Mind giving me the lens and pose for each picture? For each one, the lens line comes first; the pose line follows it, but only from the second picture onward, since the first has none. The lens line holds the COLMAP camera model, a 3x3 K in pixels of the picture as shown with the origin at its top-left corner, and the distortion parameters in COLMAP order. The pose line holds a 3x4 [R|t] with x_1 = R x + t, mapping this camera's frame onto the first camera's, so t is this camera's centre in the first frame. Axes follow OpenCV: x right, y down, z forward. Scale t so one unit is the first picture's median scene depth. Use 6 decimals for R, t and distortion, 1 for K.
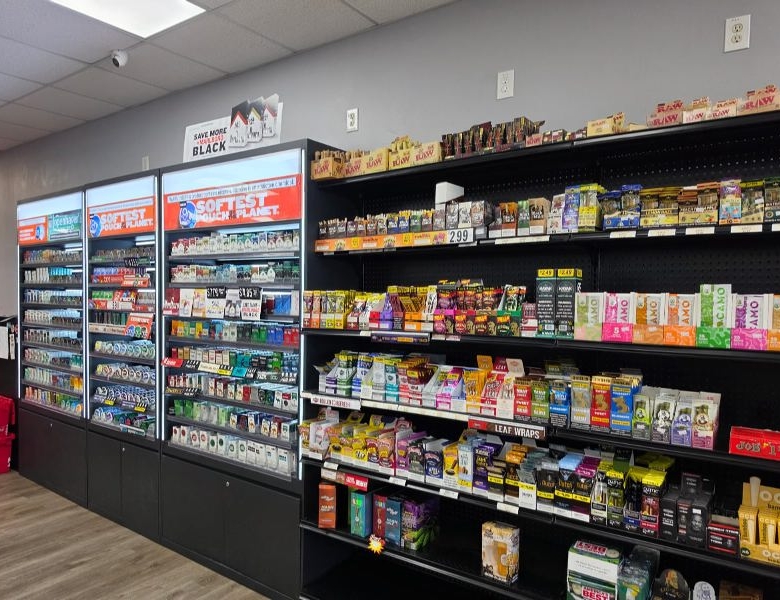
lens RADIAL K [[552.2, 0, 387.5], [0, 552.2, 304.2], [0, 0, 1]] dist [0.003621, -0.001430]
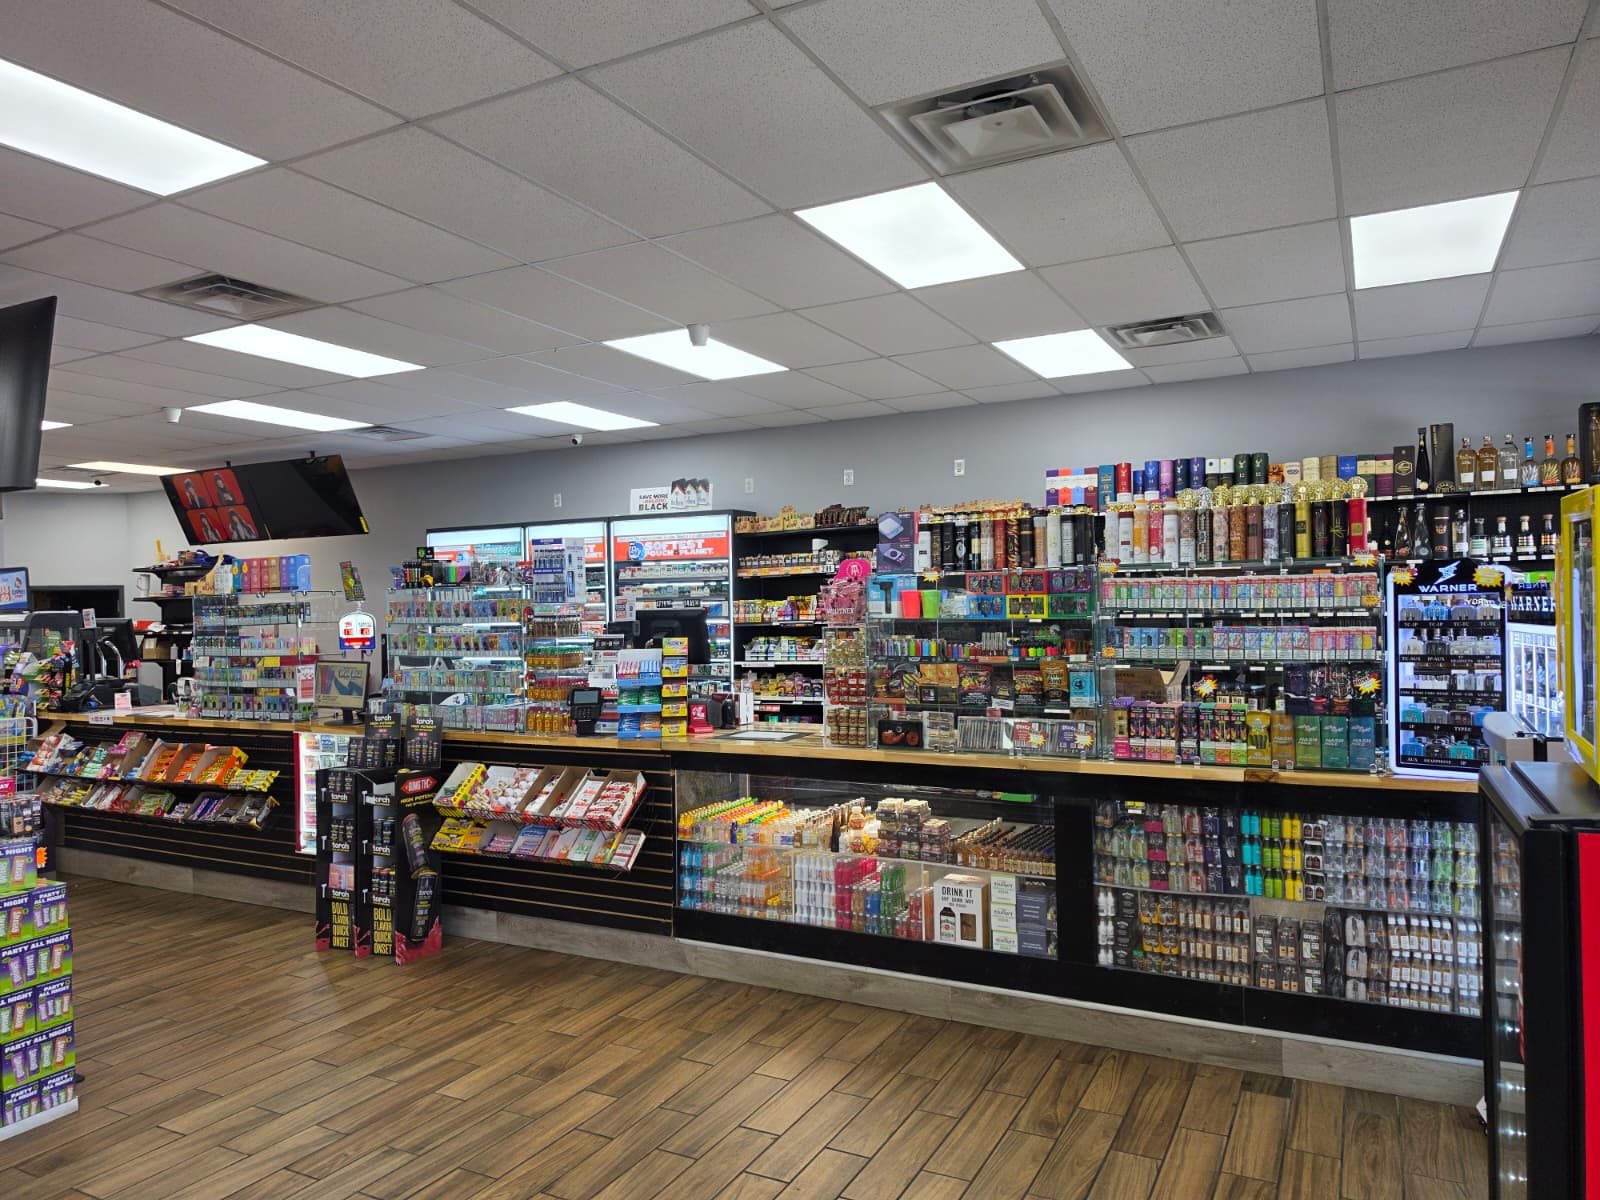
lens RADIAL K [[1102.7, 0, 796.0], [0, 1102.7, 592.9], [0, 0, 1]] dist [0.062381, -0.079973]
pose [[0.989309, -0.028412, 0.143039, -0.443081], [0.032648, 0.999093, -0.027354, 0.049605], [-0.142132, 0.031732, 0.989339, -2.328361]]
